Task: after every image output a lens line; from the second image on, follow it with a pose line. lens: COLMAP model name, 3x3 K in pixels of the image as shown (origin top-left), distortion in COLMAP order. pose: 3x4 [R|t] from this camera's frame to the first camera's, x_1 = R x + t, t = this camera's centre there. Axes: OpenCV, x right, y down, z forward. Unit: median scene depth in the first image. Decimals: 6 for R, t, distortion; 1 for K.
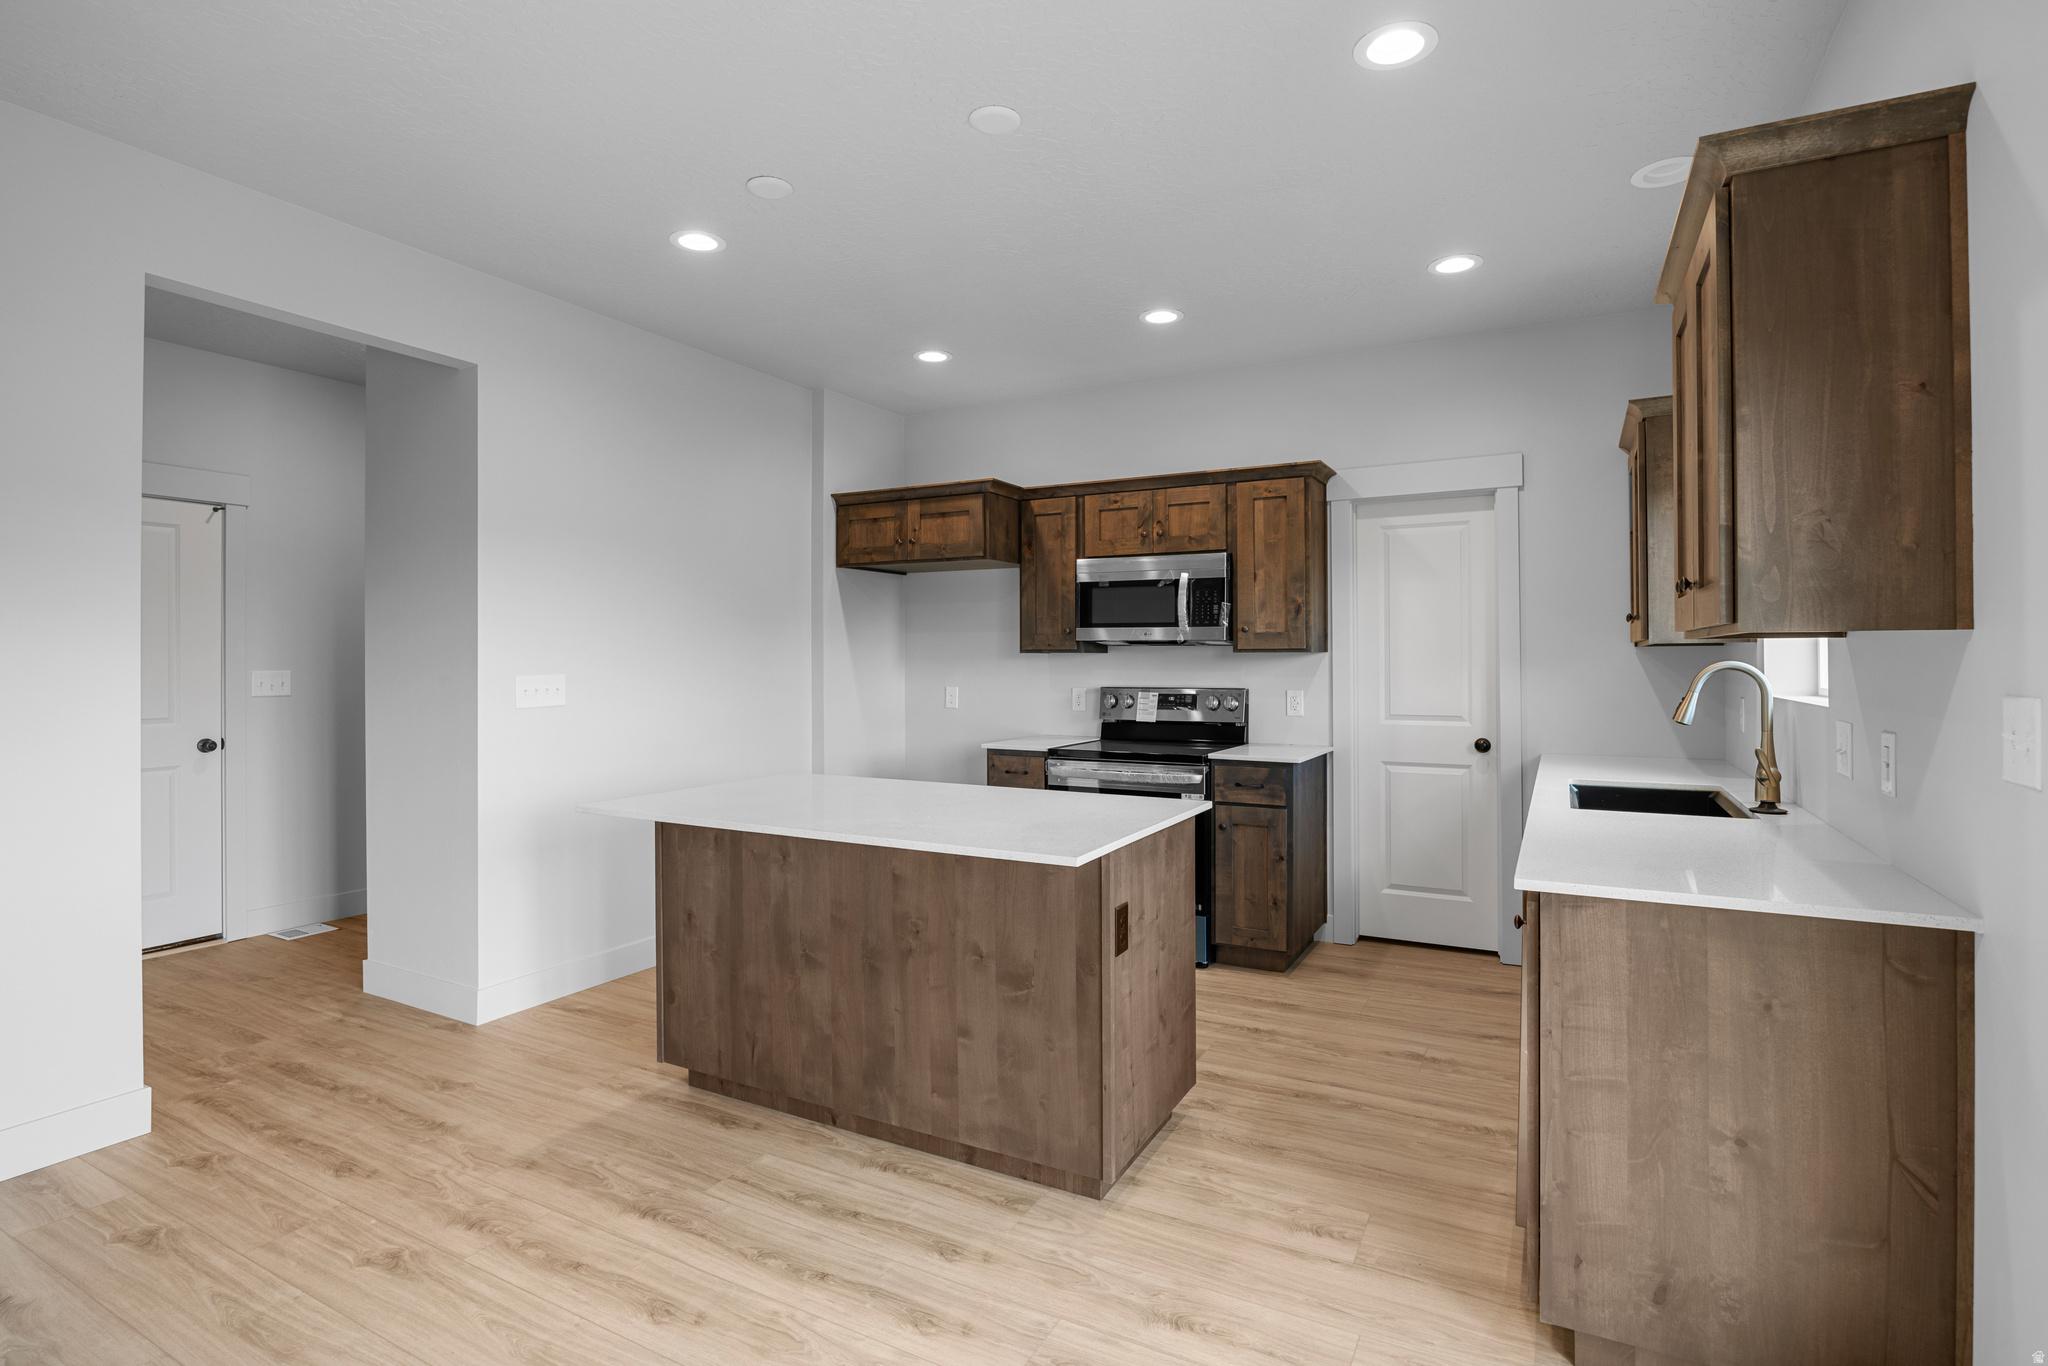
lens RADIAL K [[1023.0, 0, 1039.4], [0, 1023.0, 660.6], [0, 0, 1]] dist [-0.022232, 0.002898]
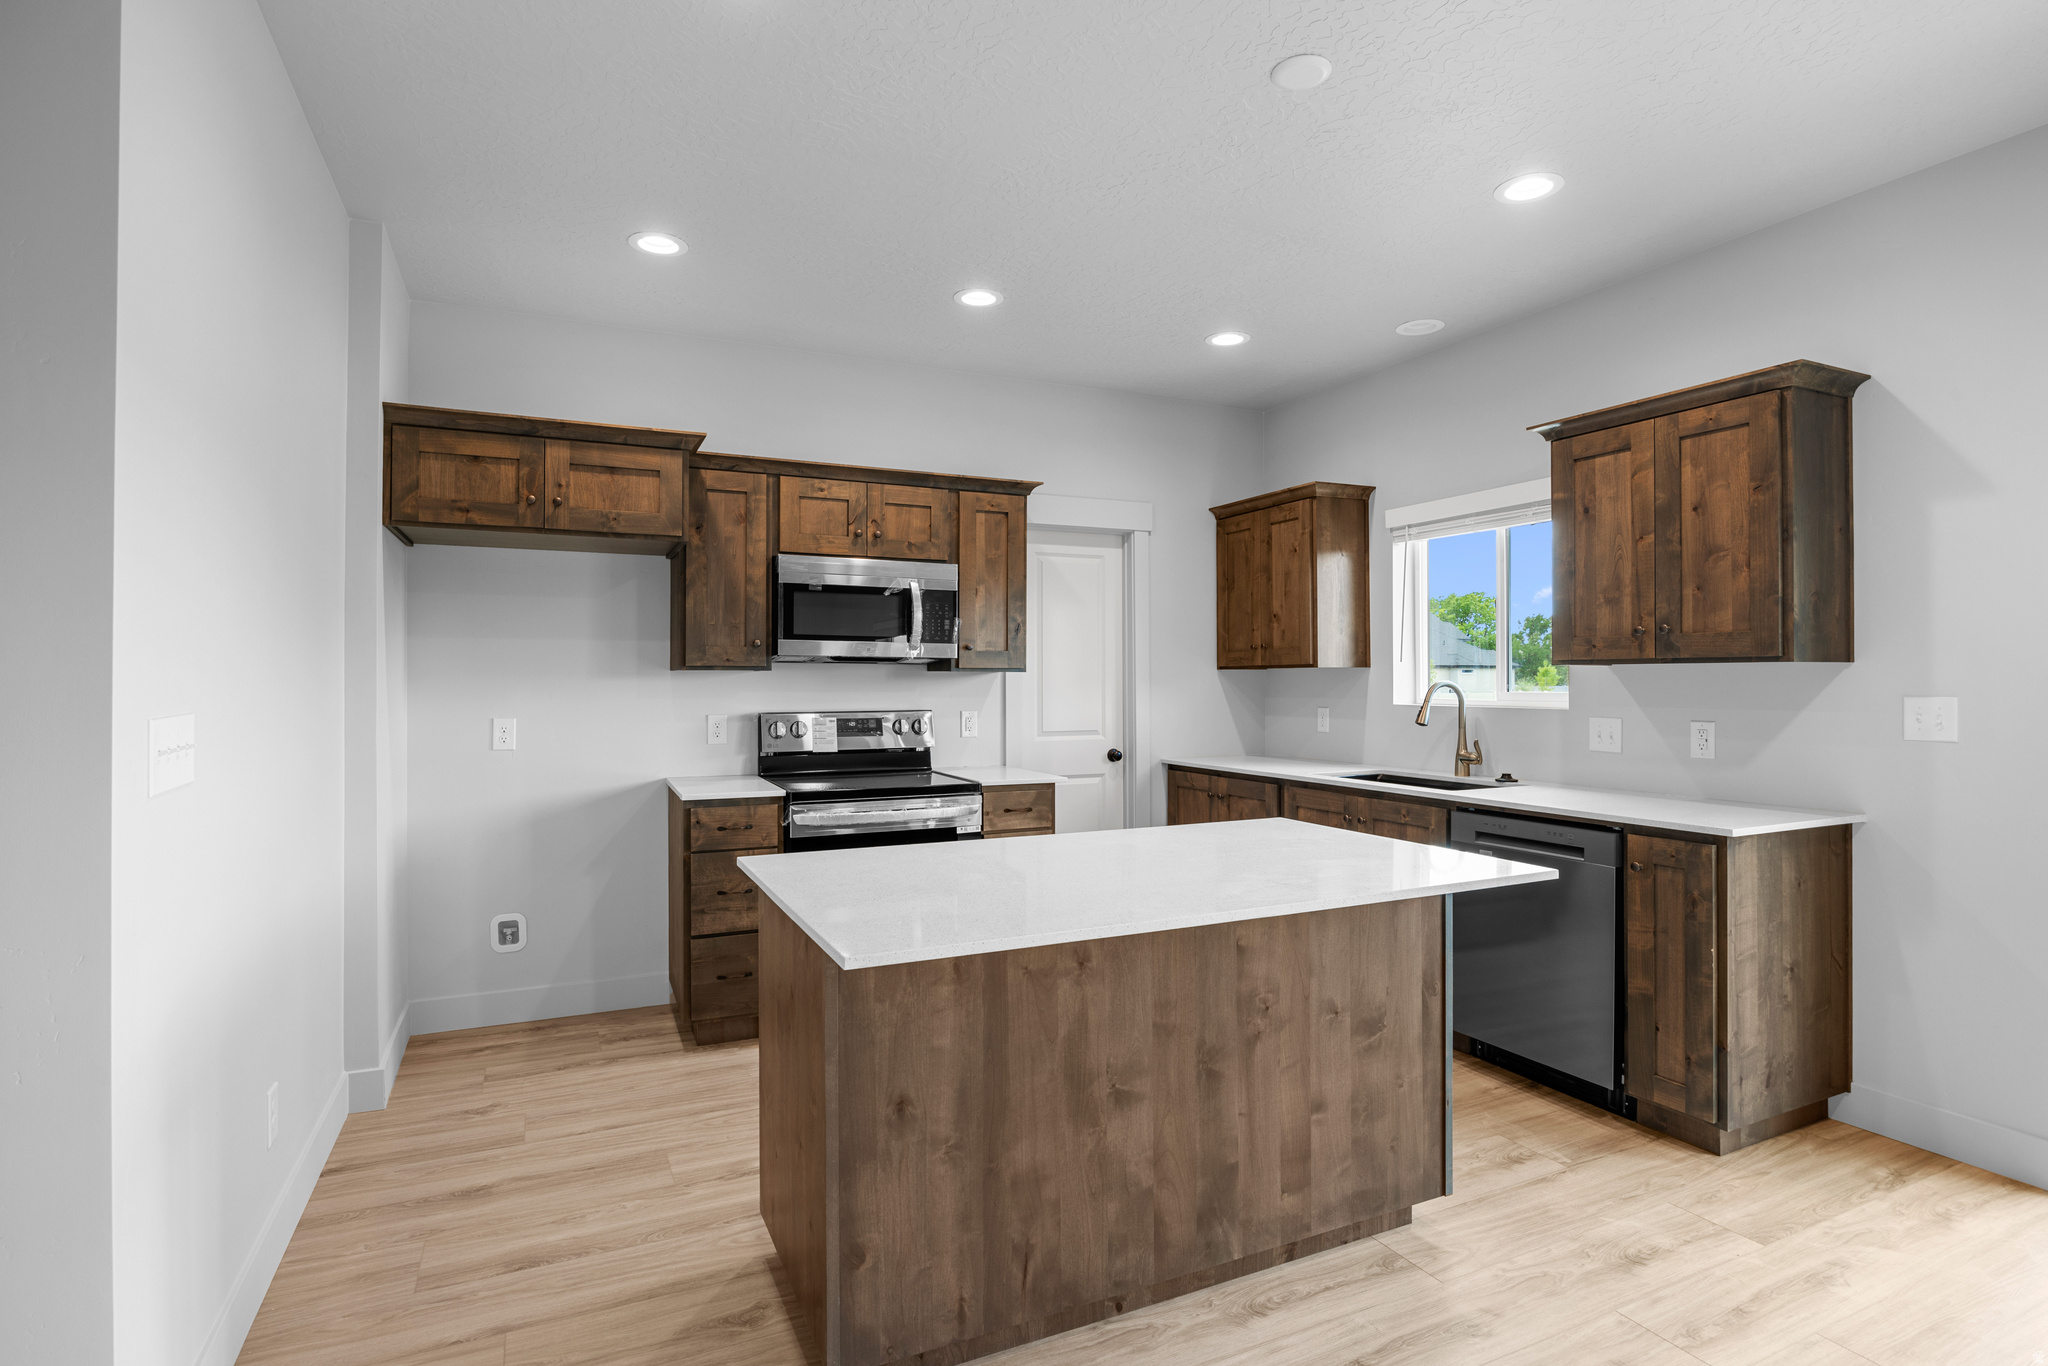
lens RADIAL K [[1023.0, 0, 1037.8], [0, 1023.0, 679.7], [0, 0, 1]] dist [-0.022232, 0.002898]
pose [[0.587706, 0.000596, 0.809075, -0.776630], [0.000970, 0.999998, -0.001442, 0.001440], [-0.809074, 0.001633, 0.587704, 0.579272]]
